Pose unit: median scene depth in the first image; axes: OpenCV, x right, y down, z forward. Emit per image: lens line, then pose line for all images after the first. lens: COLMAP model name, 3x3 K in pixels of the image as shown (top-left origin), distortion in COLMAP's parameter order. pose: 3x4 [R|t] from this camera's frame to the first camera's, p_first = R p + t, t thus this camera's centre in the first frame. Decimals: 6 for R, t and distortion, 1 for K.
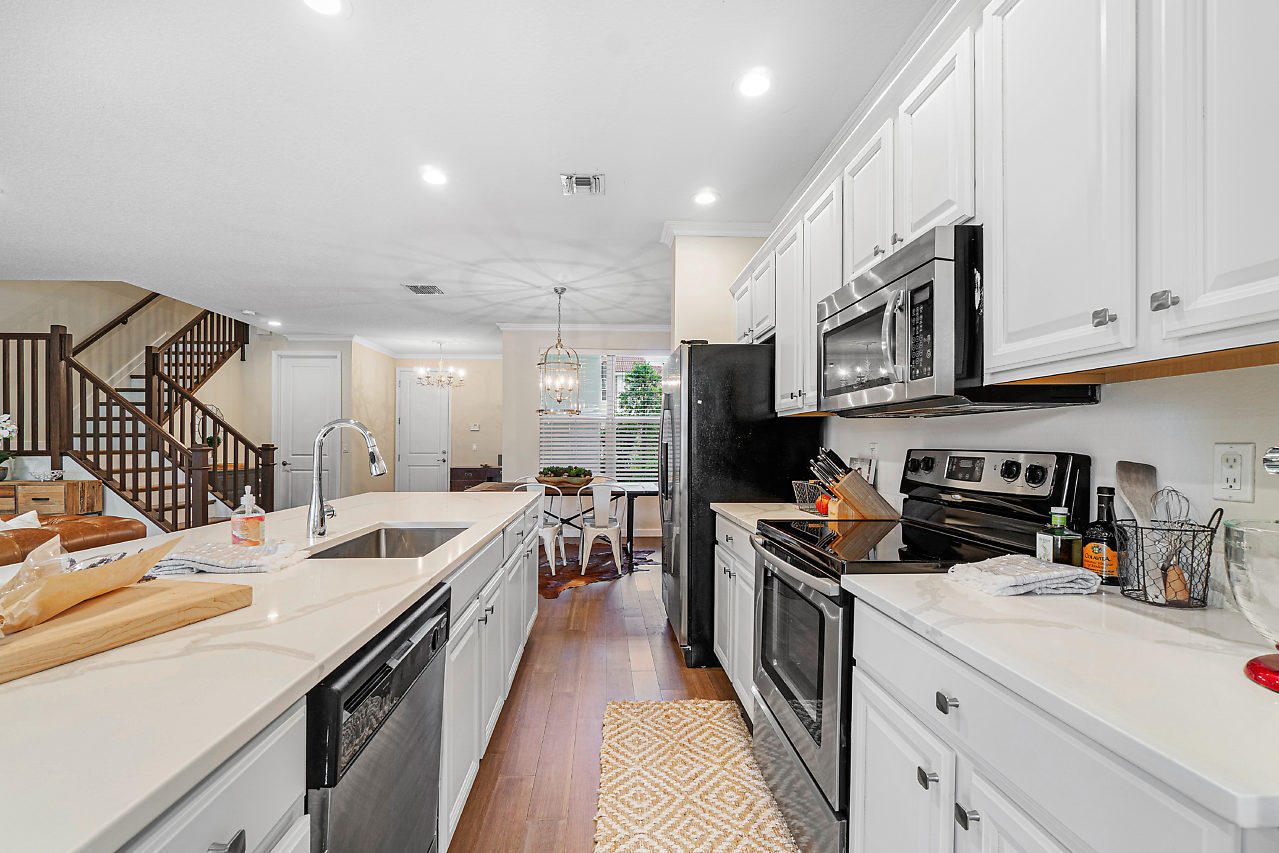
lens RADIAL K [[548.3, 0, 636.9], [0, 548.3, 449.3], [0, 0, 1]] dist [-0.004640, 0.000708]
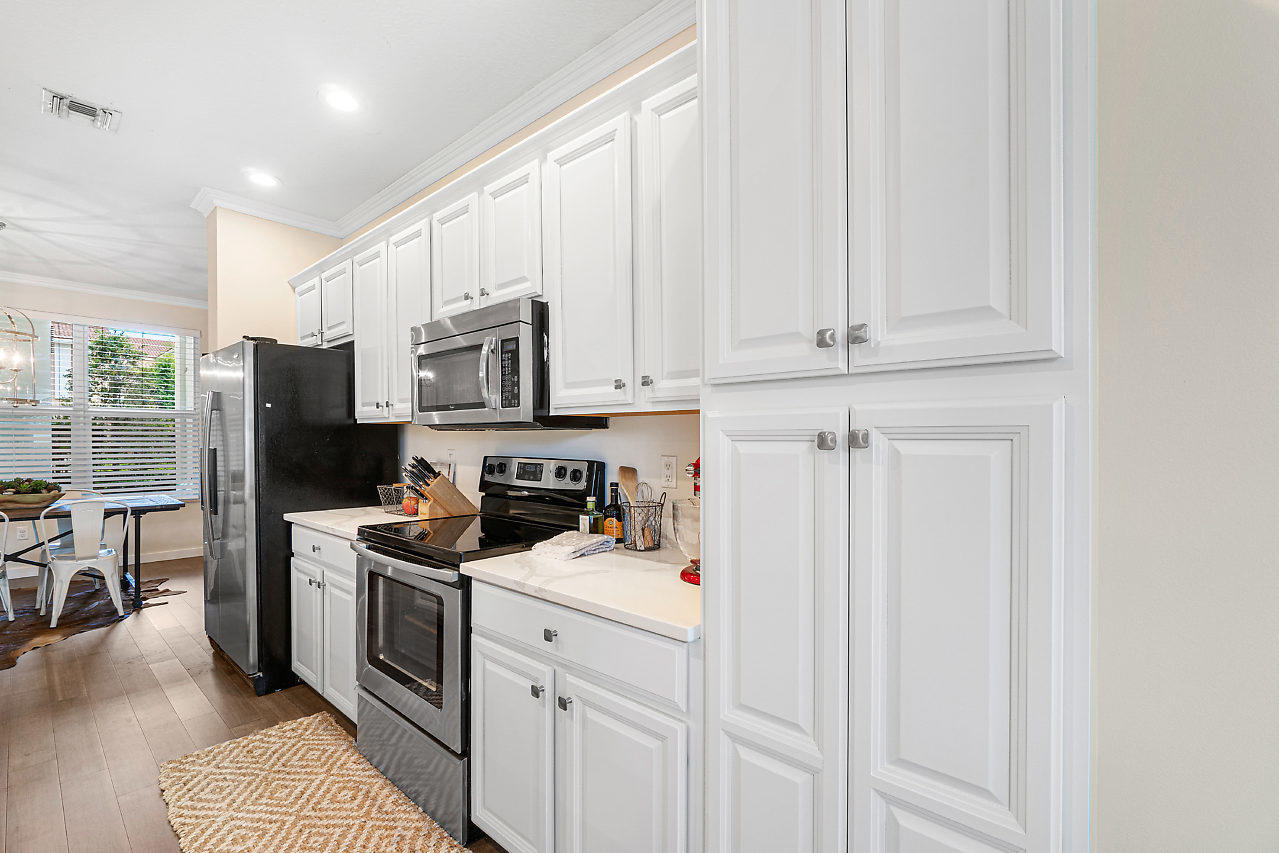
lens RADIAL K [[554.2, 0, 610.3], [0, 554.2, 435.9], [0, 0, 1]] dist [-0.009197, -0.000099]
pose [[0.720067, 0.002534, 0.693900, -0.132097], [0.006591, 0.999923, -0.010491, -0.023933], [-0.693873, 0.012128, 0.719995, -0.077967]]
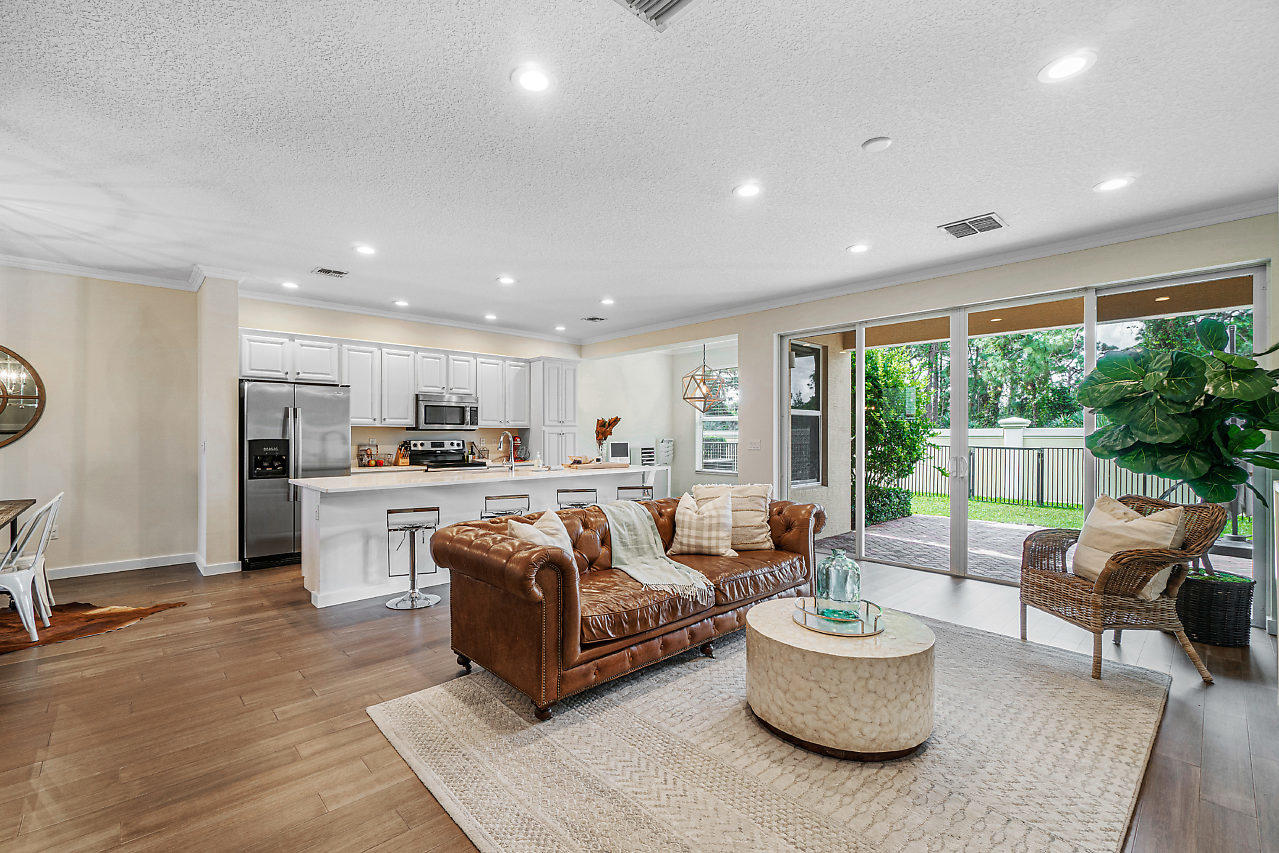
lens RADIAL K [[555.7, 0, 625.3], [0, 555.7, 436.2], [0, 0, 1]] dist [-0.002884, -0.000154]
pose [[-0.622038, -0.002163, 0.782984, -2.251465], [0.009975, 0.999893, 0.010686, -0.037876], [-0.782924, 0.014458, -0.621950, 1.593817]]
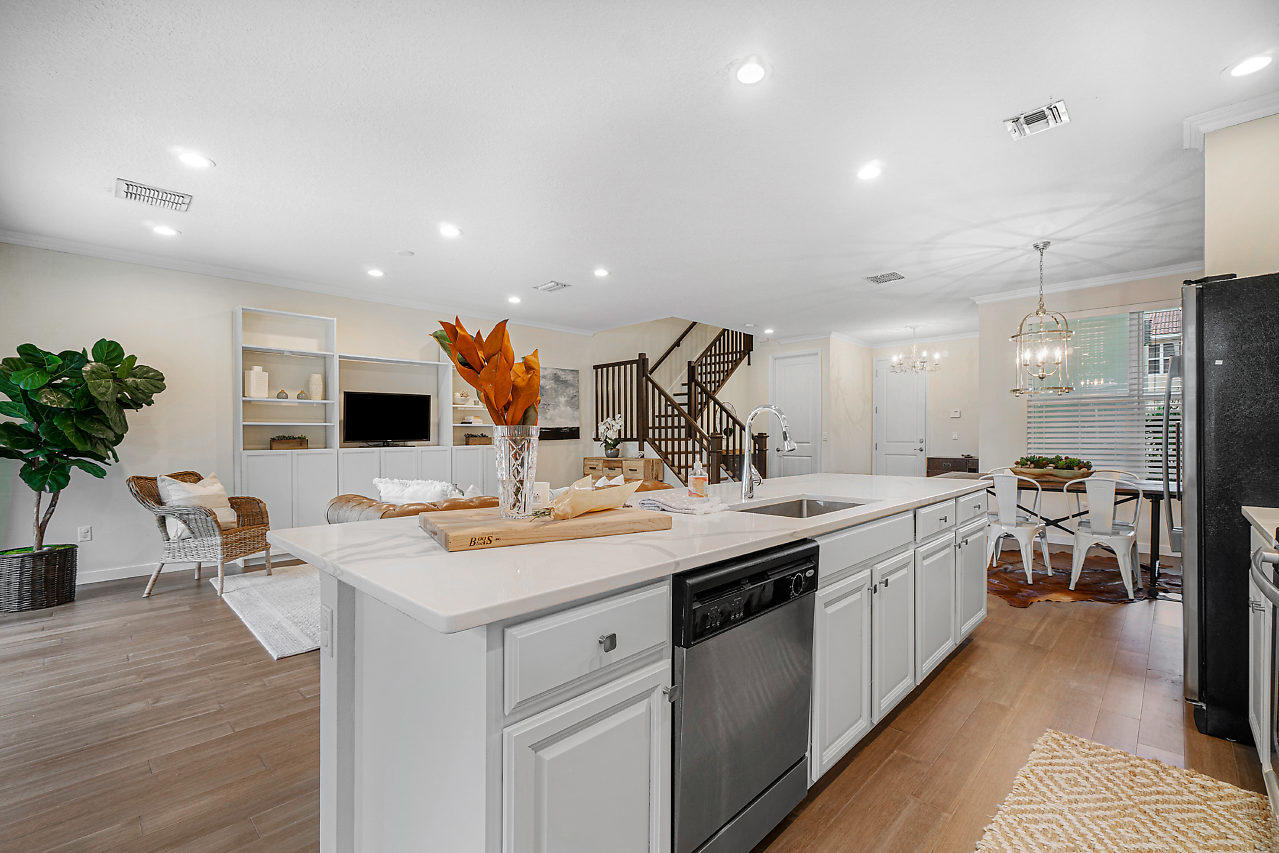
lens RADIAL K [[559.0, 0, 653.2], [0, 559.0, 433.0], [0, 0, 1]] dist [0.002290, 0.000639]
pose [[0.685802, -0.007193, -0.727753, 0.150409], [-0.002579, 0.999921, -0.012313, 0.017348], [0.727784, 0.010322, 0.685729, -0.034090]]
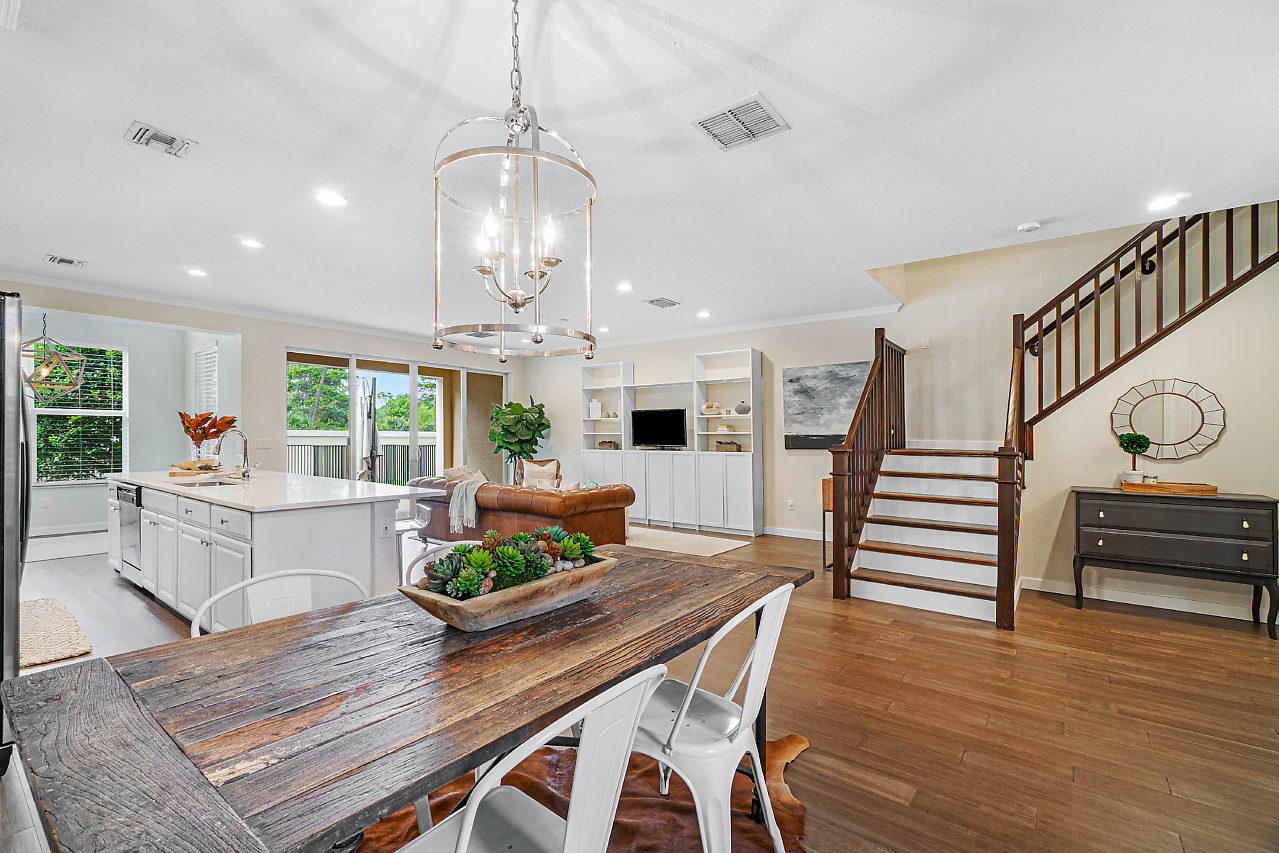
lens RADIAL K [[555.7, 0, 625.3], [0, 555.7, 436.2], [0, 0, 1]] dist [-0.002884, -0.000154]
pose [[-0.656401, -0.005314, -0.754393, 0.097568], [-0.014434, 0.999881, 0.005516, -0.042483], [0.754274, 0.014509, -0.656400, 2.570349]]
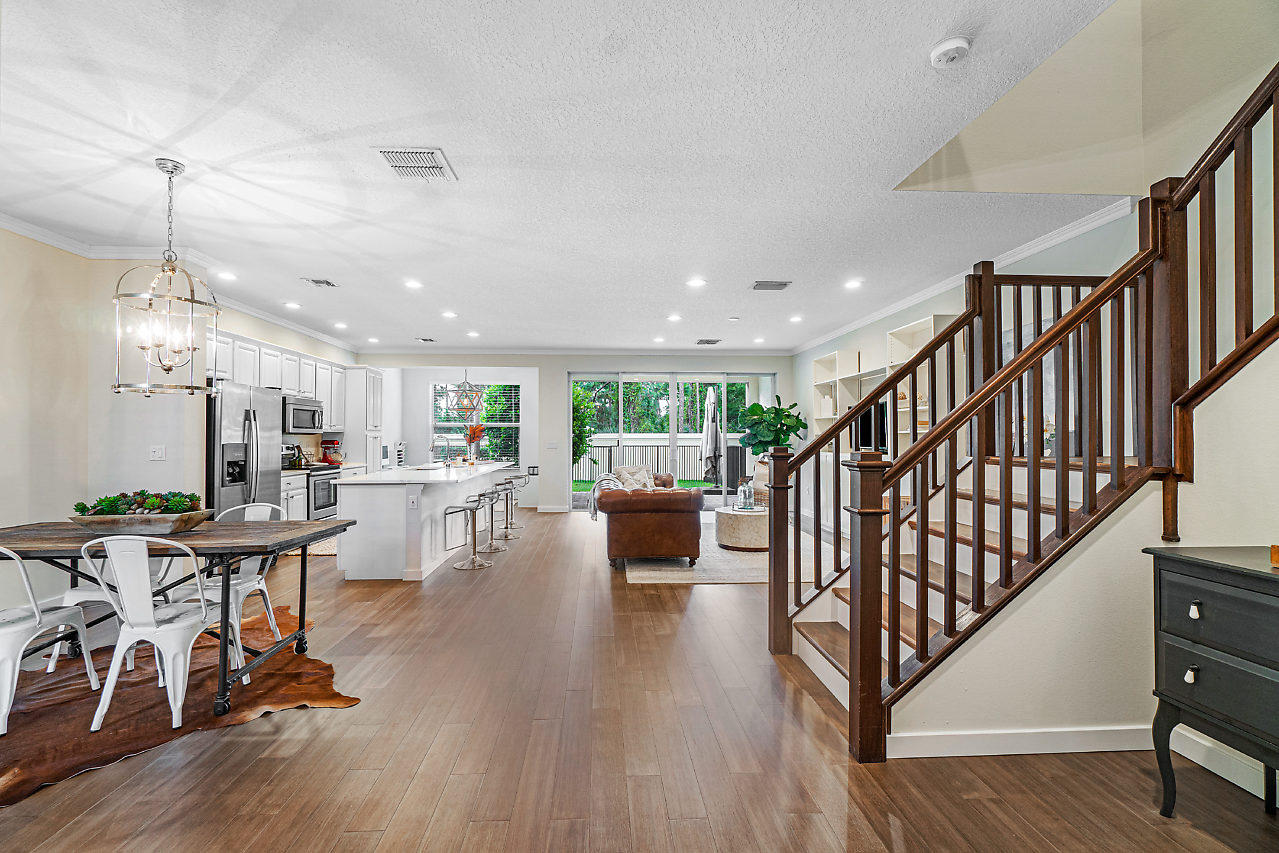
lens RADIAL K [[561.1, 0, 636.4], [0, 561.1, 433.9], [0, 0, 1]] dist [0.000483, 0.000456]
pose [[-0.999956, 0.004017, -0.008494, -1.225136], [0.003969, 0.999976, 0.005735, -0.056693], [0.008517, 0.005701, -0.999947, 3.215209]]
